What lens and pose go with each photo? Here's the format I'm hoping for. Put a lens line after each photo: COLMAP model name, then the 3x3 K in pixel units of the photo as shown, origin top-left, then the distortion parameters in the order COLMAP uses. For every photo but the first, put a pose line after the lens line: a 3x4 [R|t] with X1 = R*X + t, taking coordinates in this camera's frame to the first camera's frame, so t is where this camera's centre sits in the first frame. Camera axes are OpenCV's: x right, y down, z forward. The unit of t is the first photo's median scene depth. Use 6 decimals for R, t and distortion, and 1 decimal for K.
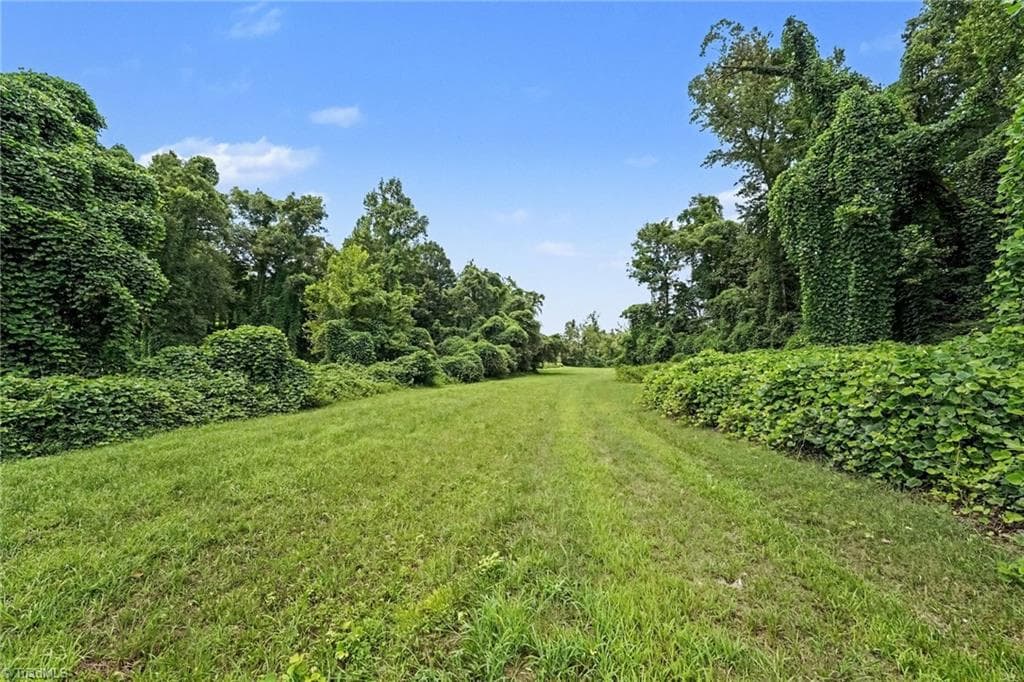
lens RADIAL K [[424.6, 0, 511.0], [0, 424.6, 347.1], [0, 0, 1]] dist [0.001645, 0.000321]
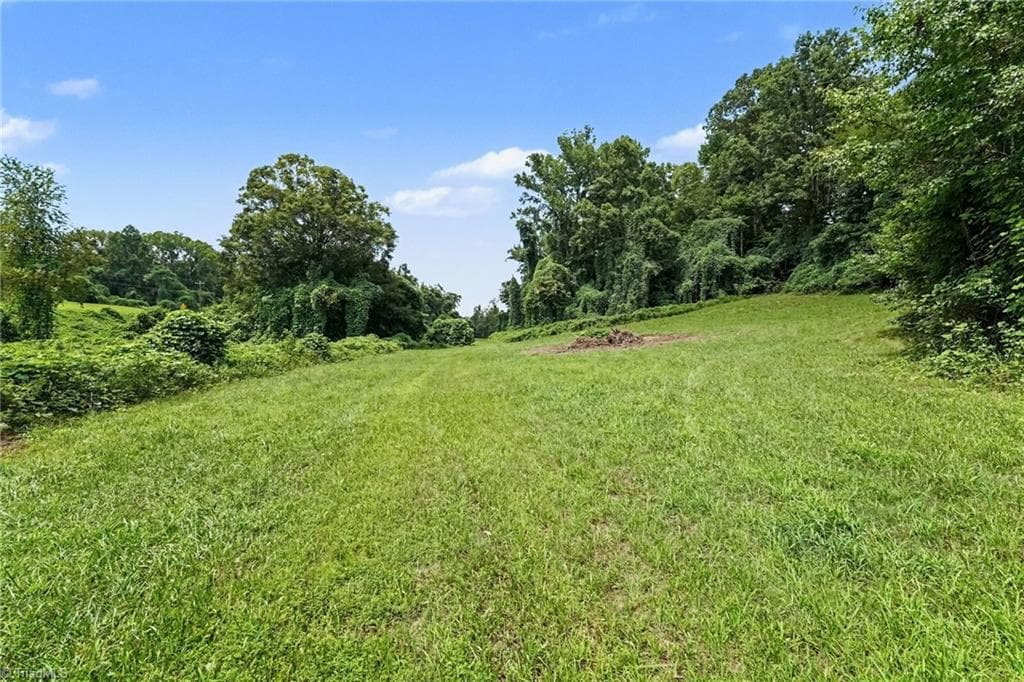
lens RADIAL K [[424.6, 0, 511.0], [0, 424.6, 347.1], [0, 0, 1]] dist [0.001645, 0.000321]
pose [[0.976507, -0.049025, 0.209836, -0.189060], [0.036557, 0.997350, 0.062896, -0.036768], [-0.212364, -0.053748, 0.975711, -1.441811]]
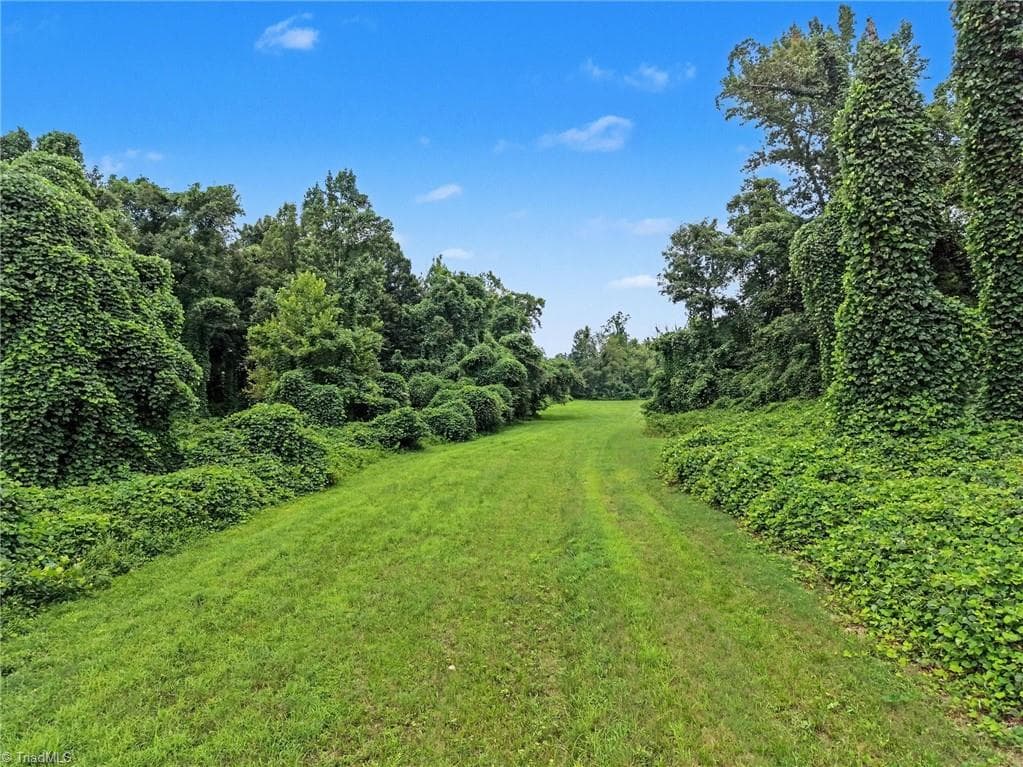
lens RADIAL K [[703.8, 0, 511.5], [0, 703.8, 383.5], [0, 0, 1]] dist [0.074207, -0.093666]
pose [[0.998842, -0.029847, 0.037721, -0.038938], [0.028742, 0.999151, 0.029499, -0.048389], [-0.038569, -0.028381, 0.998853, -0.245819]]
